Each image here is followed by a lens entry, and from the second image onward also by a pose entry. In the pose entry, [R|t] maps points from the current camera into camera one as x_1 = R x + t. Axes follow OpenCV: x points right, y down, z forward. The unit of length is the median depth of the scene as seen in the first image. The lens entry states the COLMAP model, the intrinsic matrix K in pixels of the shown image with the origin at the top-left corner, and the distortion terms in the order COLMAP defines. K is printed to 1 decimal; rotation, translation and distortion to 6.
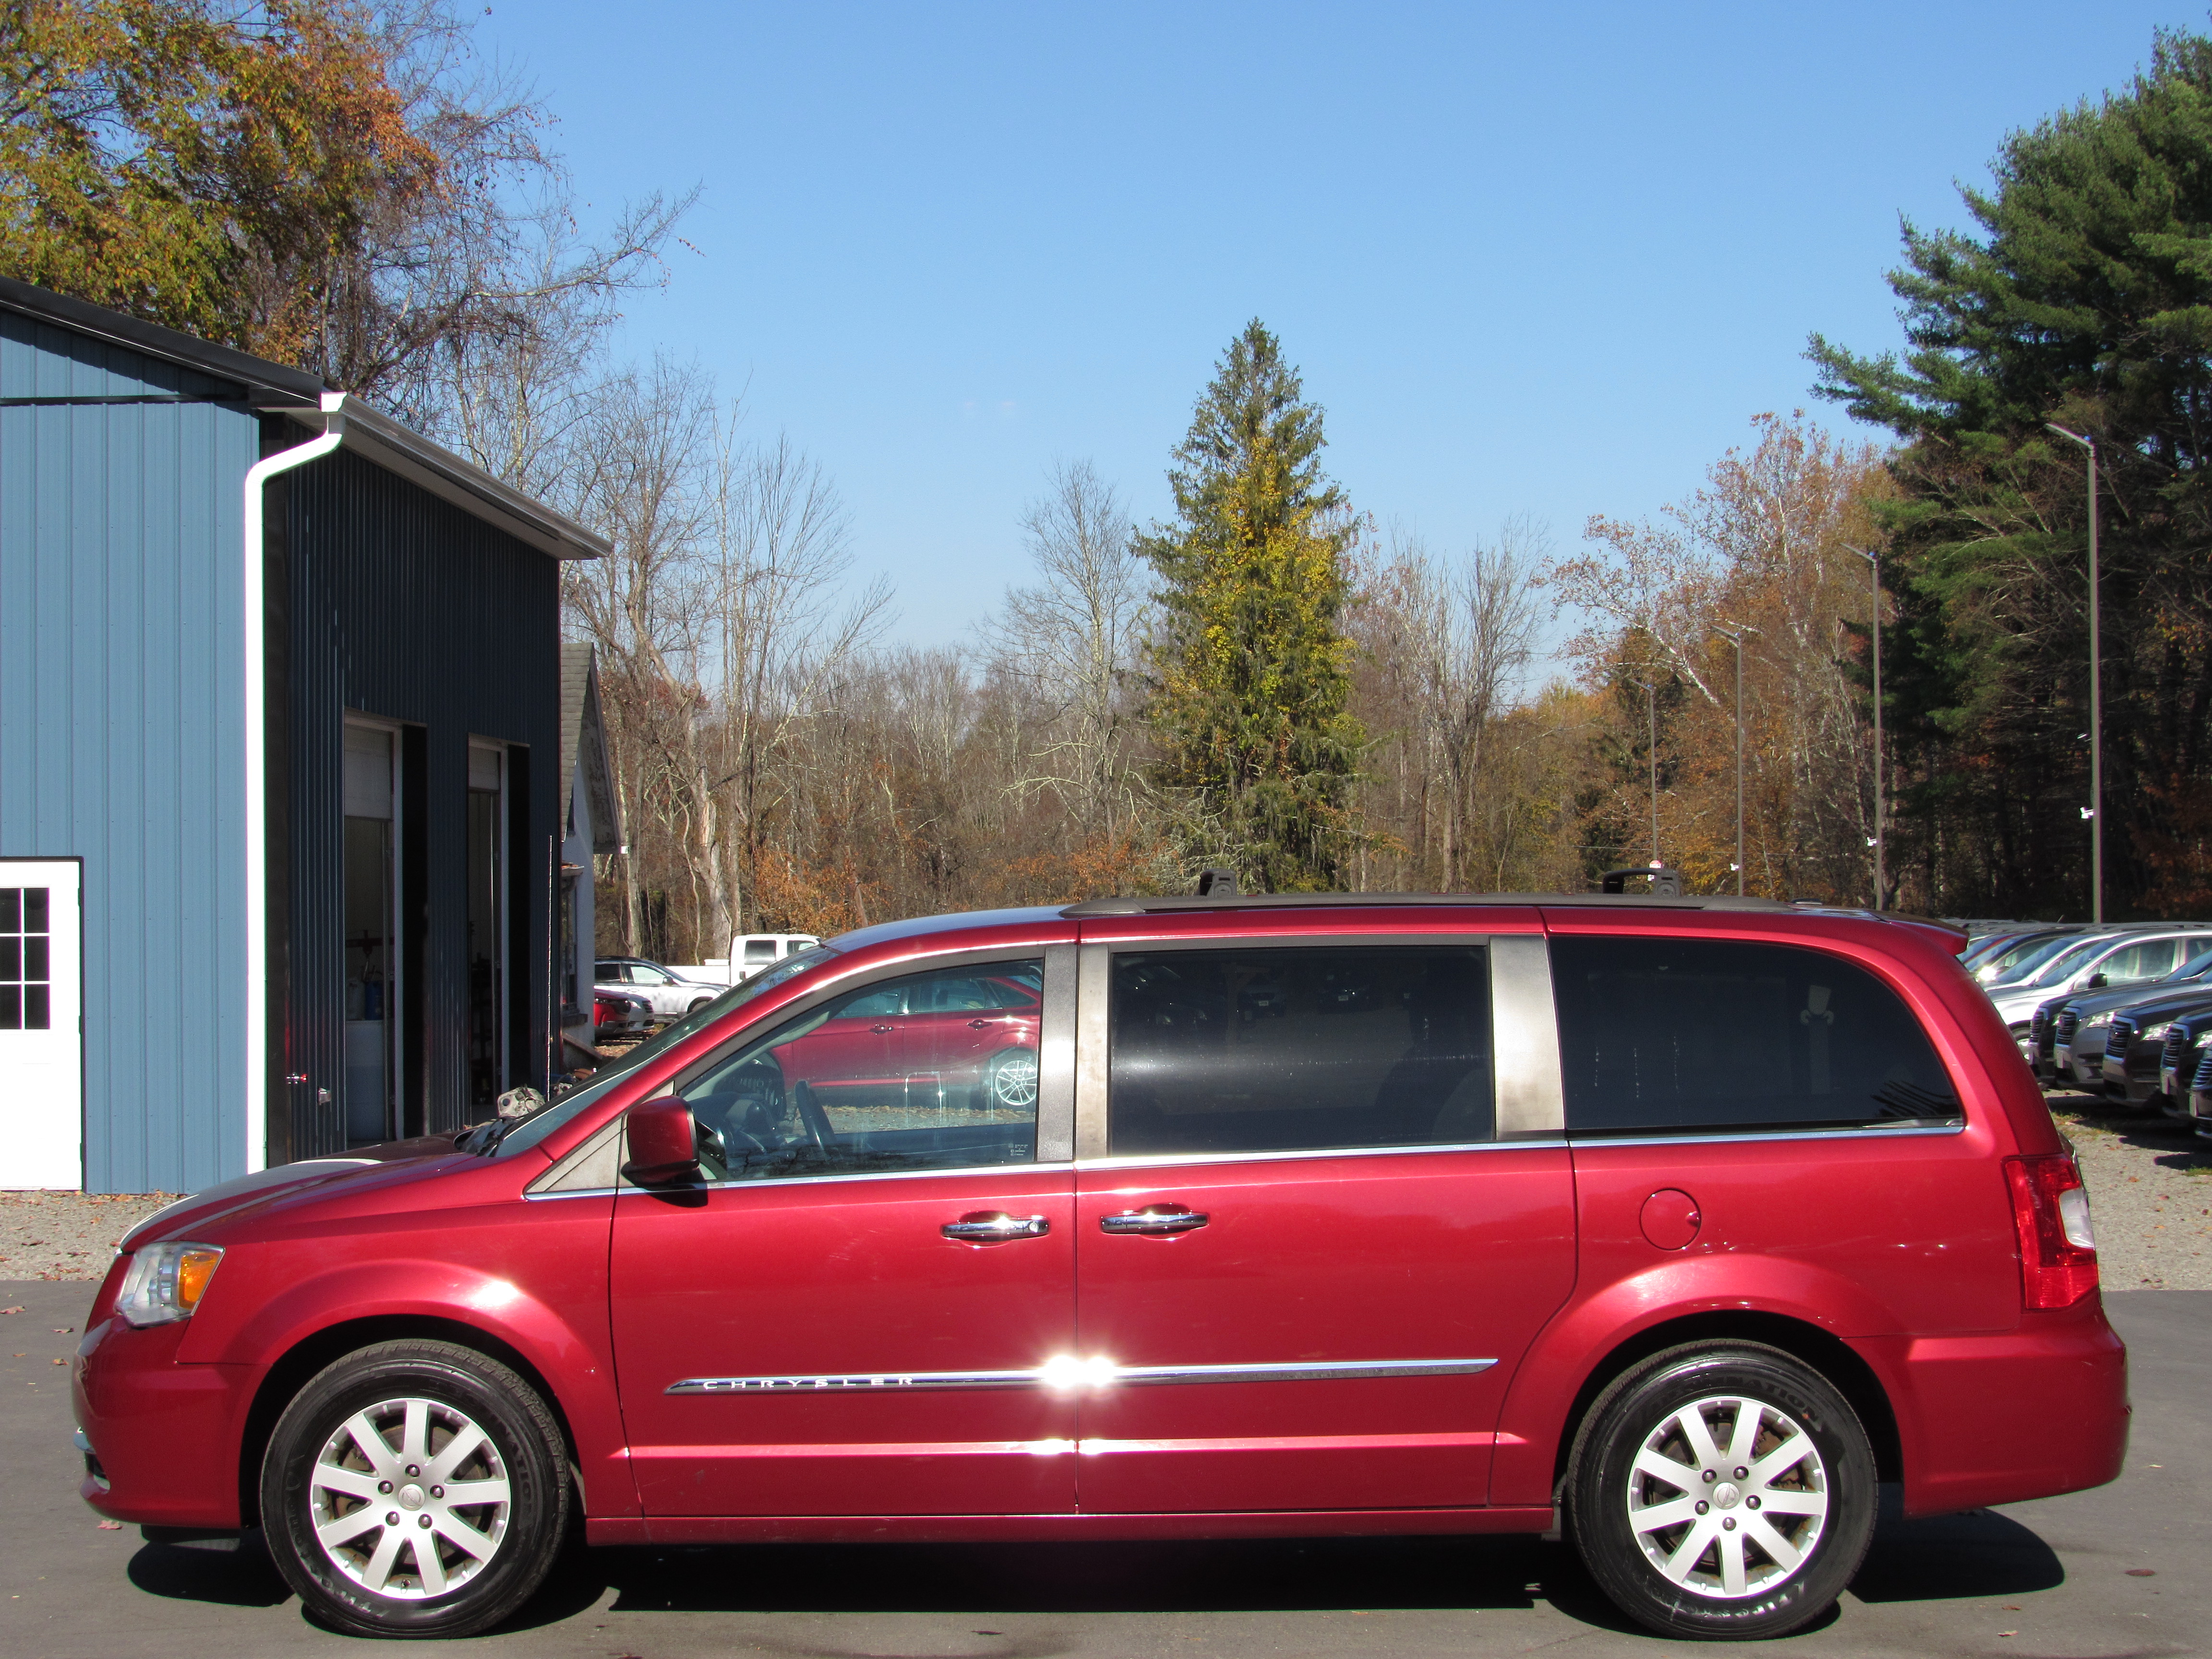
lens RADIAL K [[4119.7, 0, 1073.0], [0, 4119.7, 834.9], [0, 0, 1]] dist [-0.210749, 0.562006]
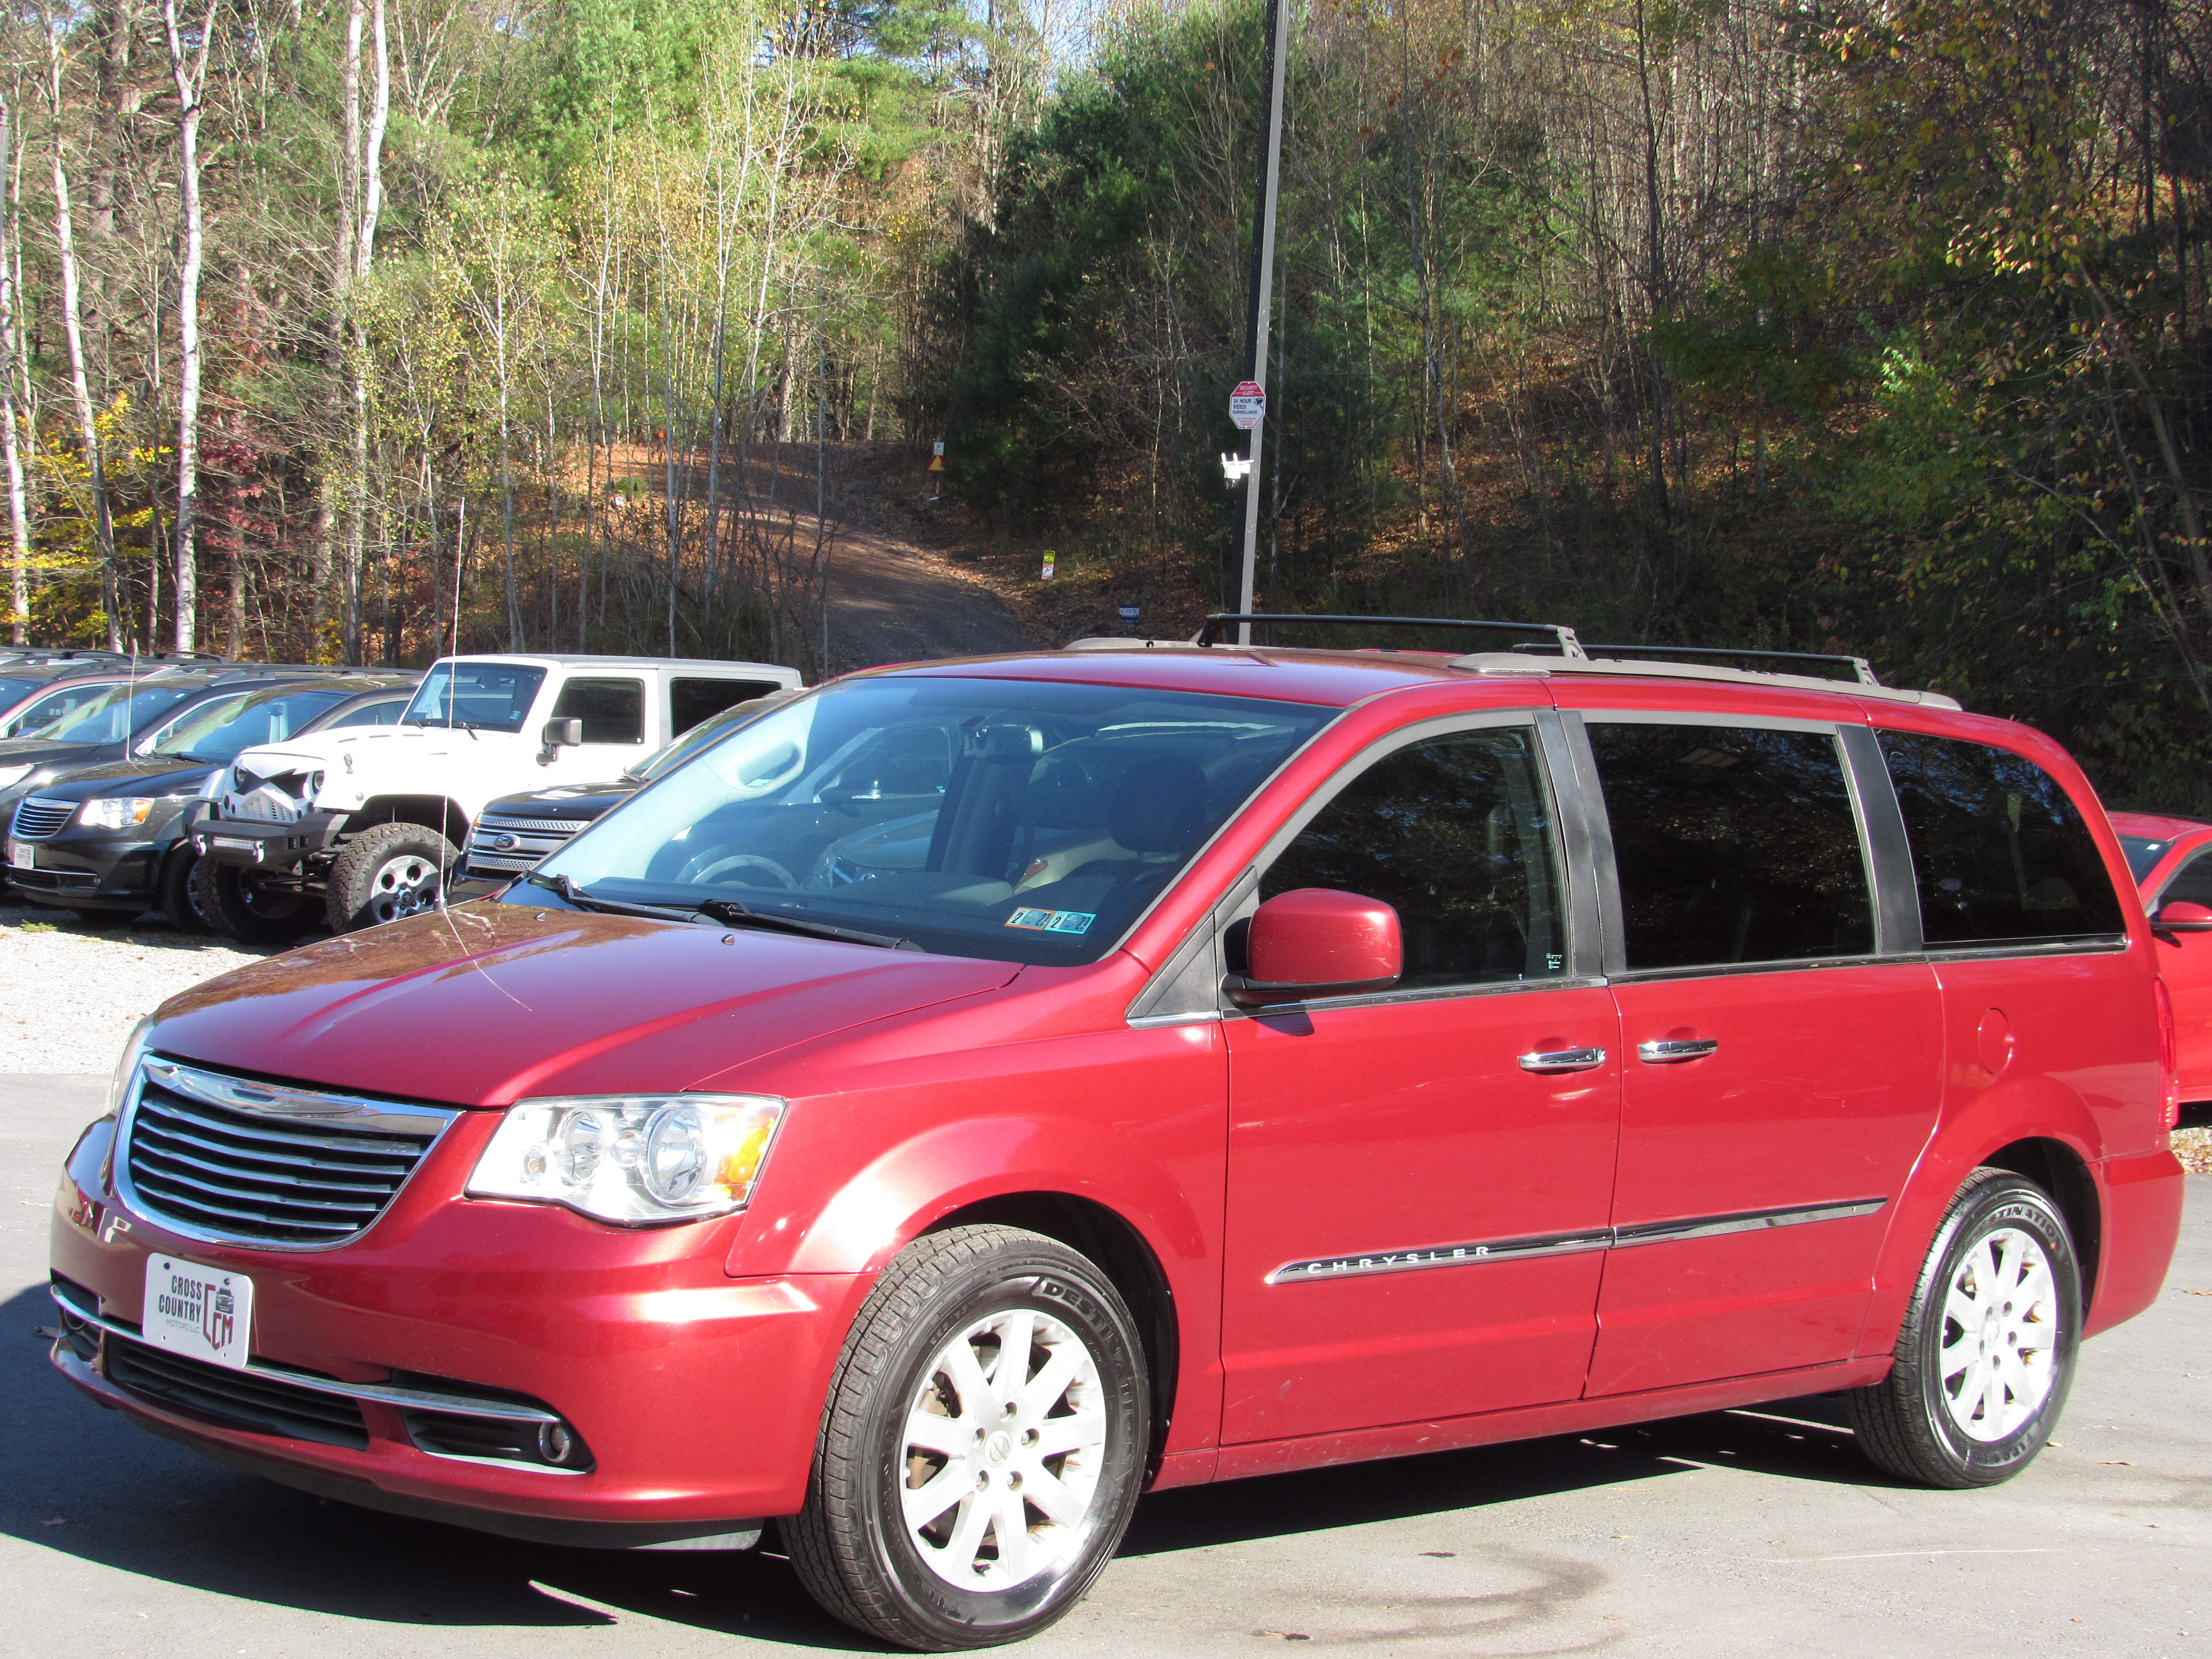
lens RADIAL K [[4119.7, 0, 1073.0], [0, 4119.7, 834.9], [0, 0, 1]] dist [-0.210749, 0.562006]
pose [[0.701593, 0.027601, 0.712044, -0.647224], [-0.074765, 0.996586, 0.035036, 0.029684], [-0.708645, -0.077817, 0.701261, 0.488838]]
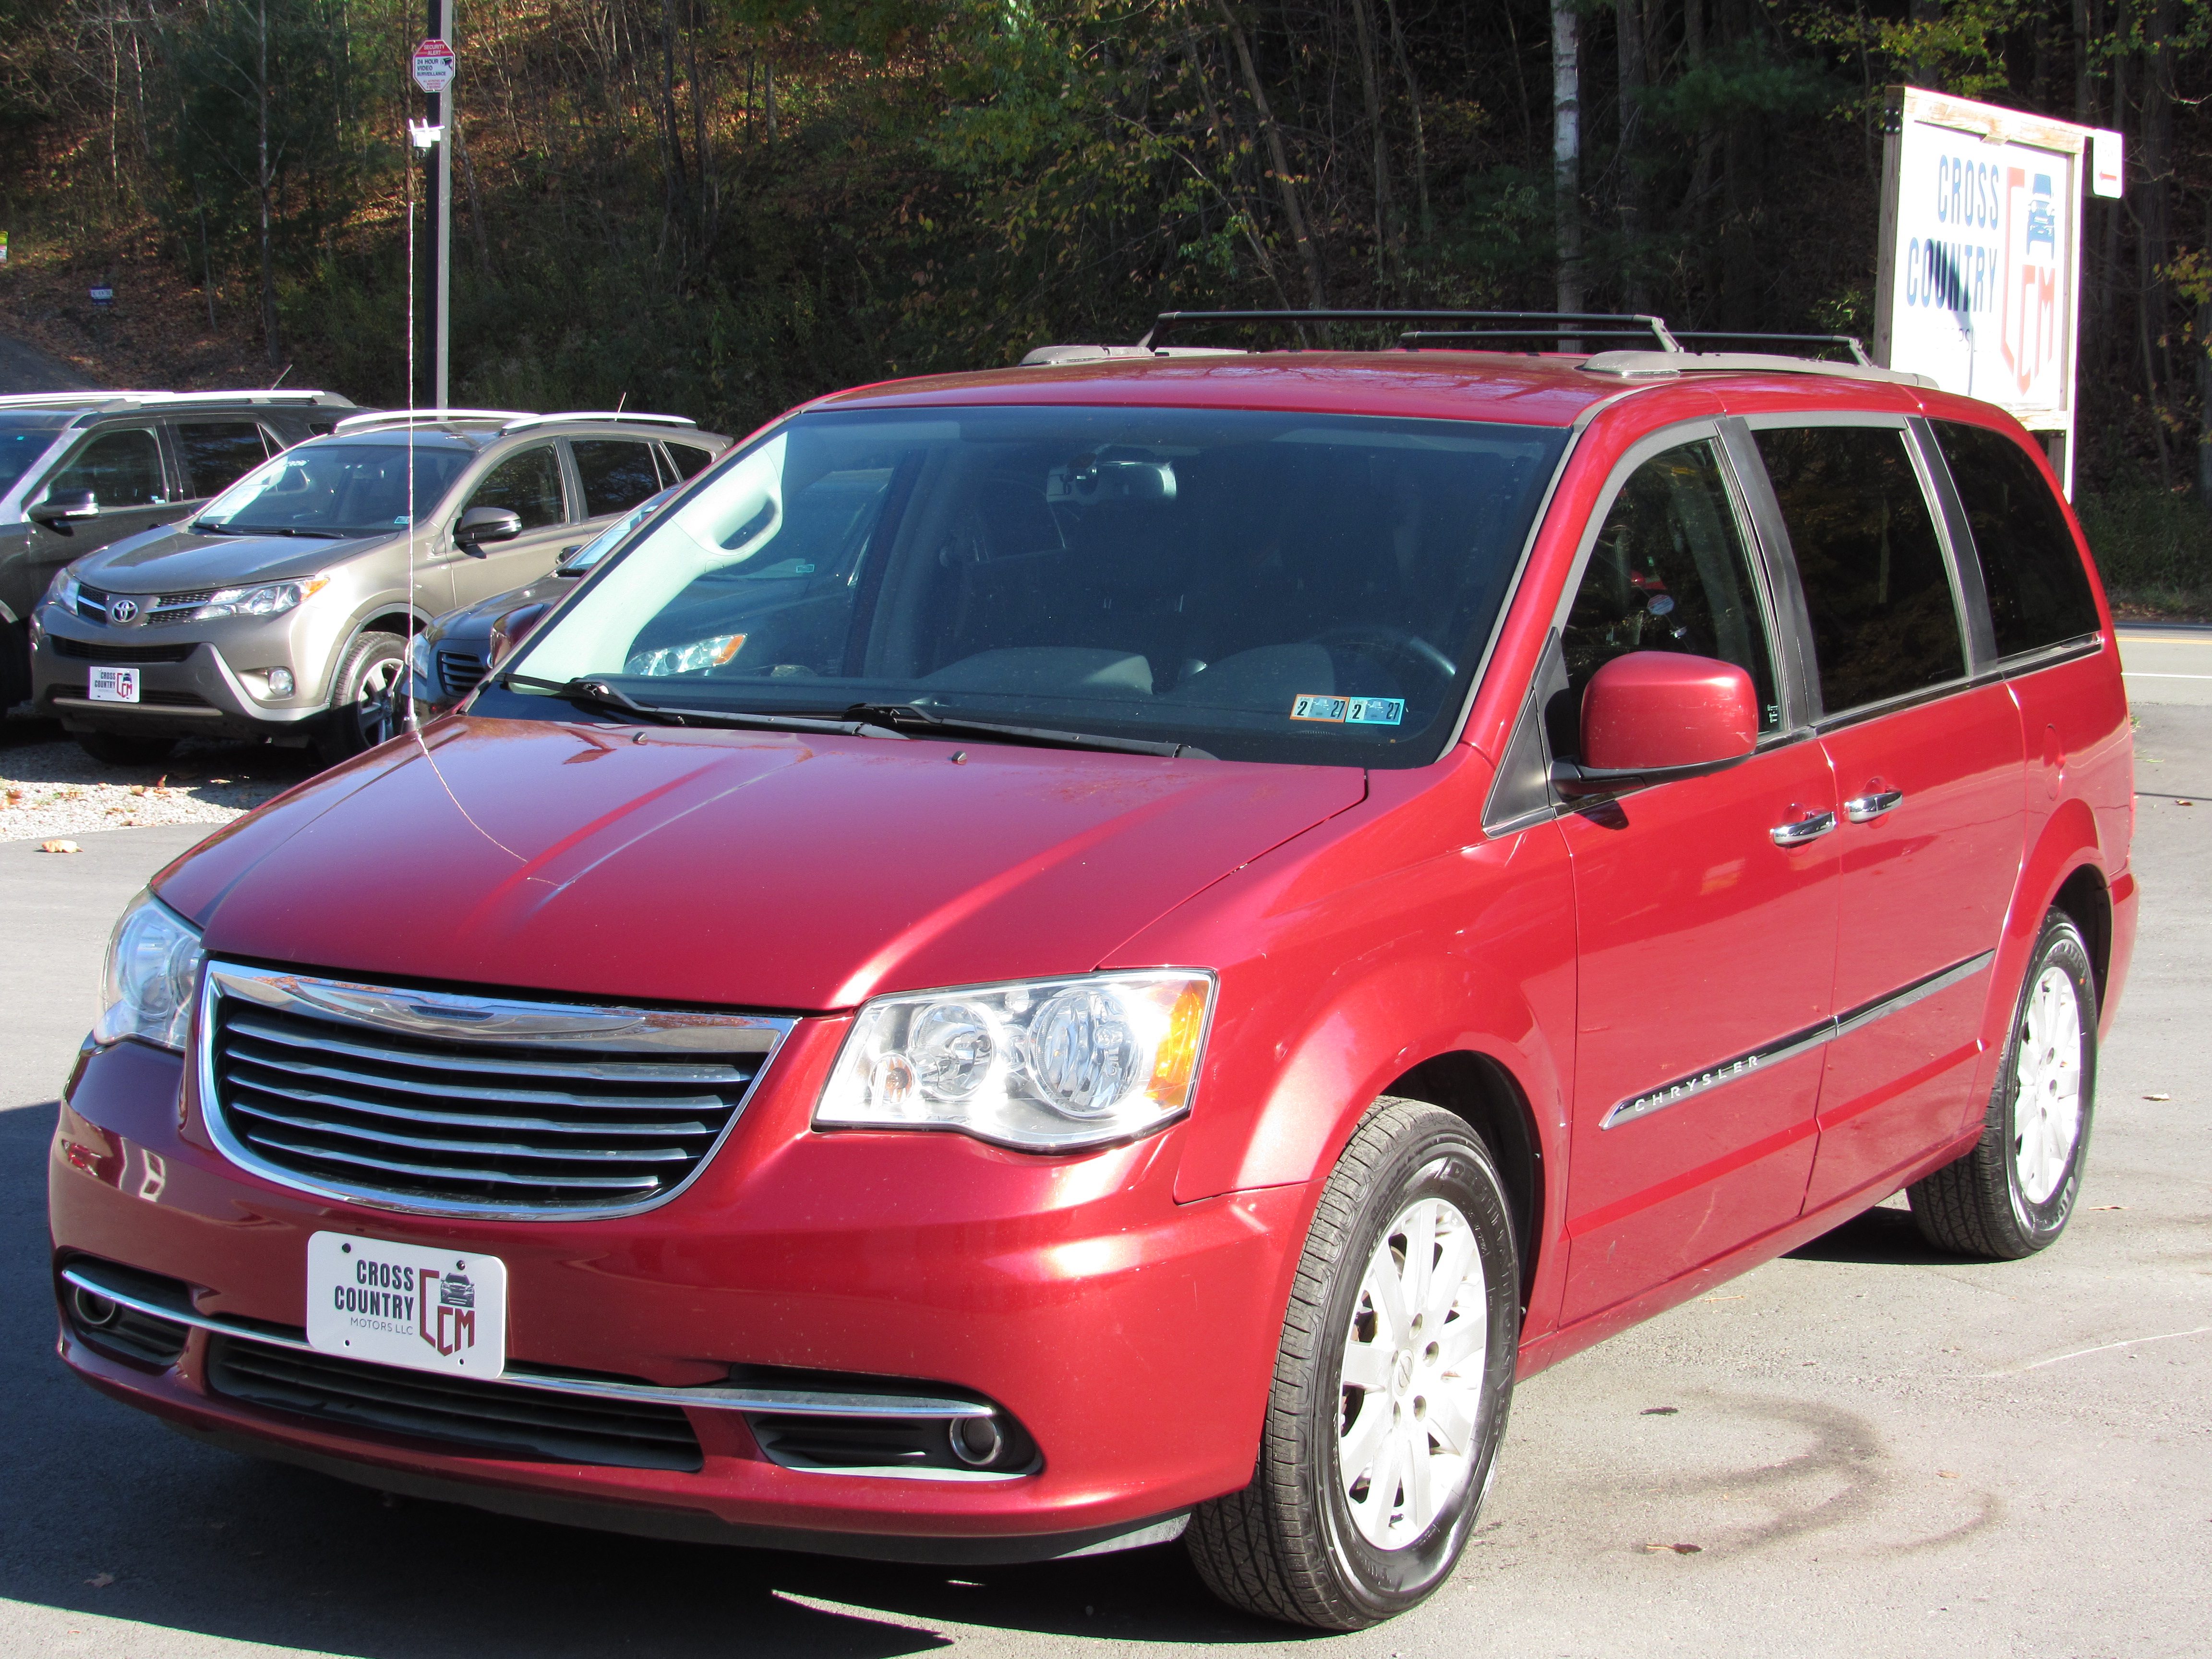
lens RADIAL K [[4186.1, 0, 1065.2], [0, 4186.1, 830.9], [0, 0, 1]] dist [-0.181874, 0.338861]
pose [[0.486724, -0.070702, 0.870690, -0.673456], [-0.034483, 0.994387, 0.100023, 0.029368], [-0.872875, -0.078707, 0.481554, 0.748025]]
